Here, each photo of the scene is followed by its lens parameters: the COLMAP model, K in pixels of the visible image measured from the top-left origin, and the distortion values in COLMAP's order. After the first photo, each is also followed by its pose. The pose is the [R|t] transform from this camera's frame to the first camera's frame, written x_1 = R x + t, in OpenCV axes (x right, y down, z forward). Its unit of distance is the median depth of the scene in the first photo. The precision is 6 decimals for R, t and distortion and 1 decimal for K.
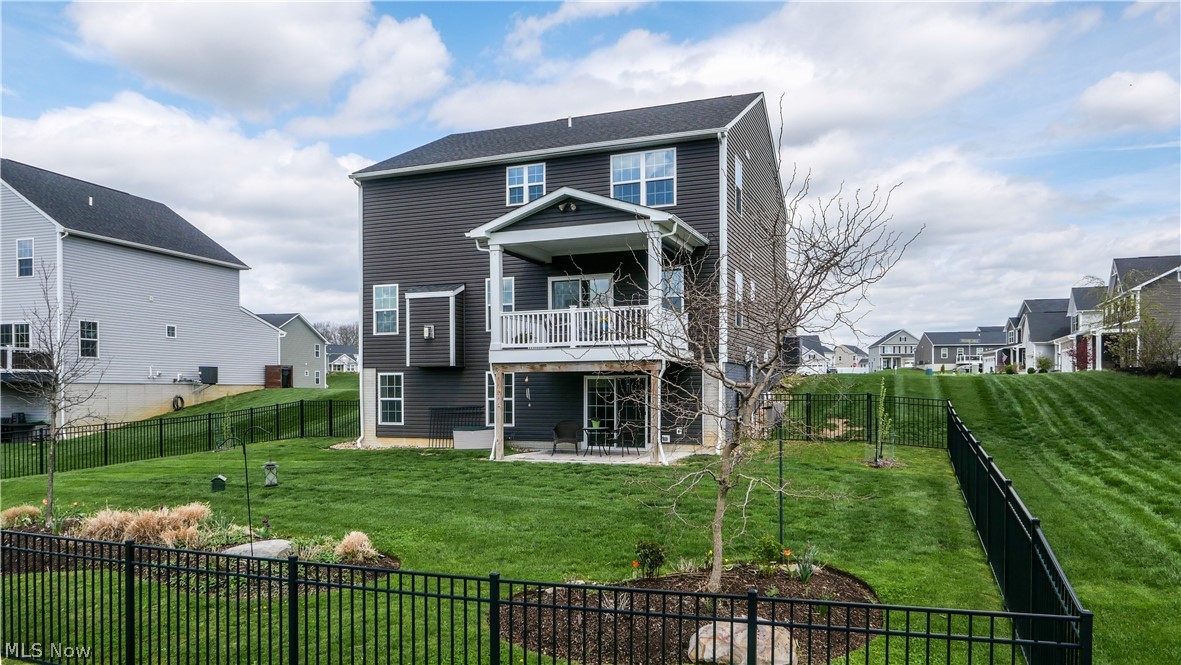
lens RADIAL K [[806.6, 0, 576.5], [0, 806.6, 354.8], [0, 0, 1]] dist [-0.000096, 0.000410]
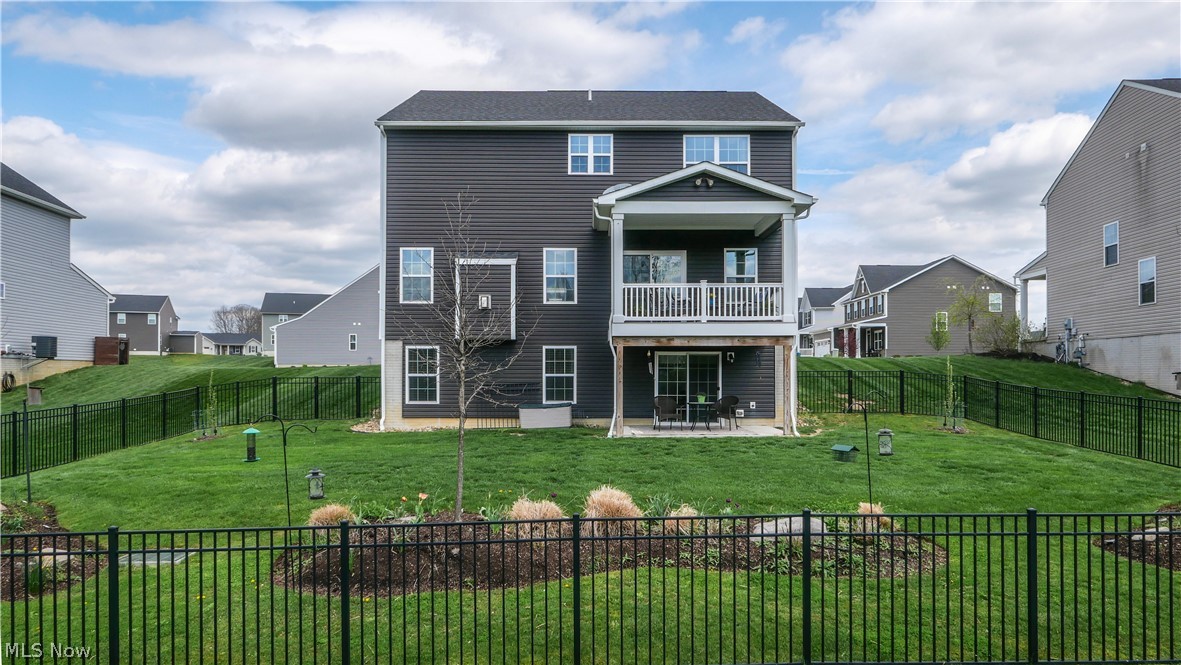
lens RADIAL K [[787.8, 0, 590.5], [0, 787.8, 332.5], [0, 0, 1]] dist [0.002845, 0.000711]
pose [[0.922713, 0.023735, 0.384756, -0.414218], [-0.020488, 0.999711, -0.012539, 0.015171], [-0.384943, 0.003687, 0.922933, 0.122642]]
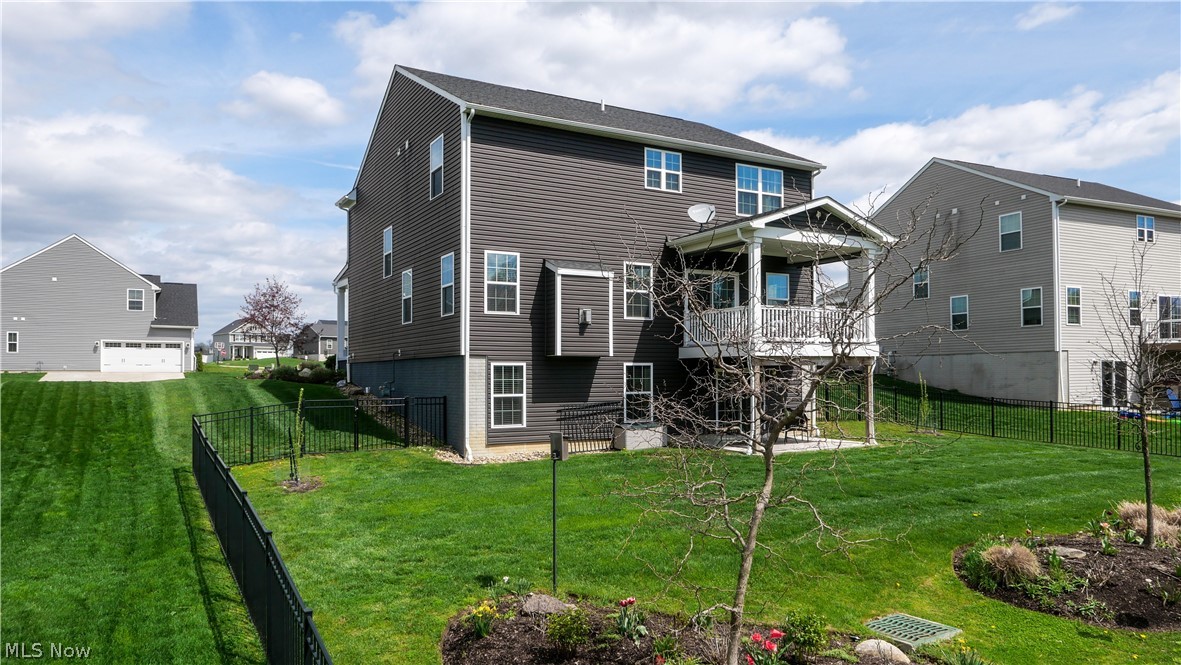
lens RADIAL K [[787.8, 0, 590.5], [0, 787.8, 332.5], [0, 0, 1]] dist [0.002845, 0.000711]
pose [[0.618146, 0.042309, 0.784924, -0.832625], [-0.031830, 0.999079, -0.028785, 0.012916], [-0.785419, -0.007191, 0.618923, 0.472448]]
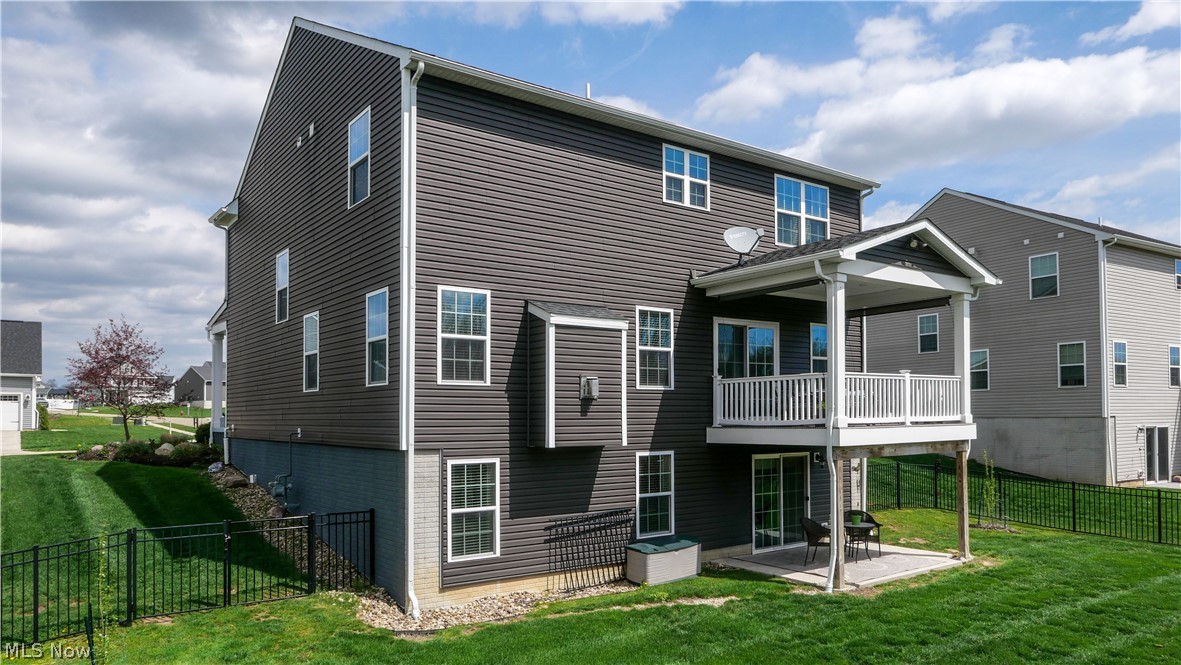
lens RADIAL K [[800.4, 0, 601.3], [0, 800.4, 377.2], [0, 0, 1]] dist [0.004141, 0.003081]
pose [[0.515878, 0.041181, 0.855671, -0.662564], [-0.031913, 0.999074, -0.028842, -0.019039], [-0.856067, -0.012428, 0.516715, 0.693092]]
